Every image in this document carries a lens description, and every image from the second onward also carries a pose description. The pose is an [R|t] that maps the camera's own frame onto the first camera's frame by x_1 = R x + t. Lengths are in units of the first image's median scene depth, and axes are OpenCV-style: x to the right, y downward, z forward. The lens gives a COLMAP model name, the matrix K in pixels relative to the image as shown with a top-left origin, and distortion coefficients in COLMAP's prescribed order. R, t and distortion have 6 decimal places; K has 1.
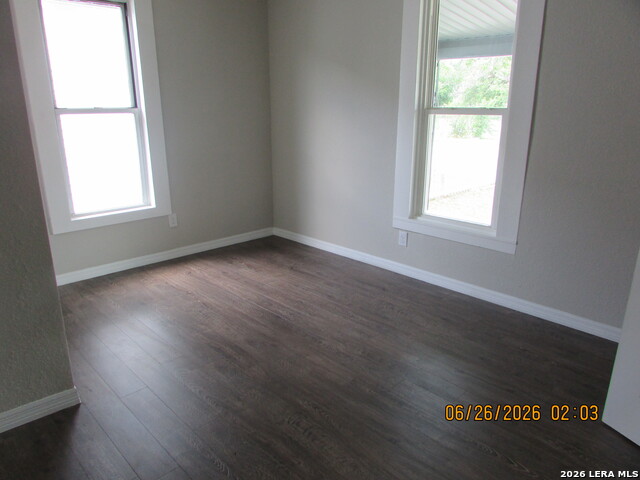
lens RADIAL K [[456.9, 0, 320.0], [0, 456.9, 240.0], [0, 0, 1]] dist [-0.030421, 0.001217]
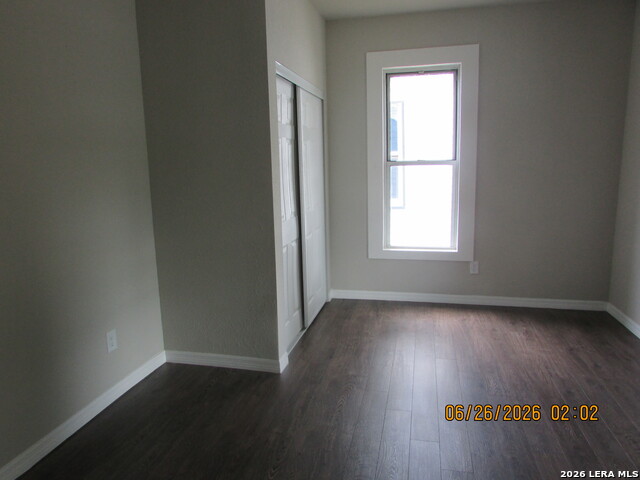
lens RADIAL K [[456.9, 0, 320.0], [0, 456.9, 240.0], [0, 0, 1]] dist [-0.030421, 0.001217]
pose [[0.528984, 0.128629, -0.838827, 0.365033], [-0.217773, 0.975922, 0.012319, -0.043306], [0.820214, 0.176157, 0.544259, 0.161165]]
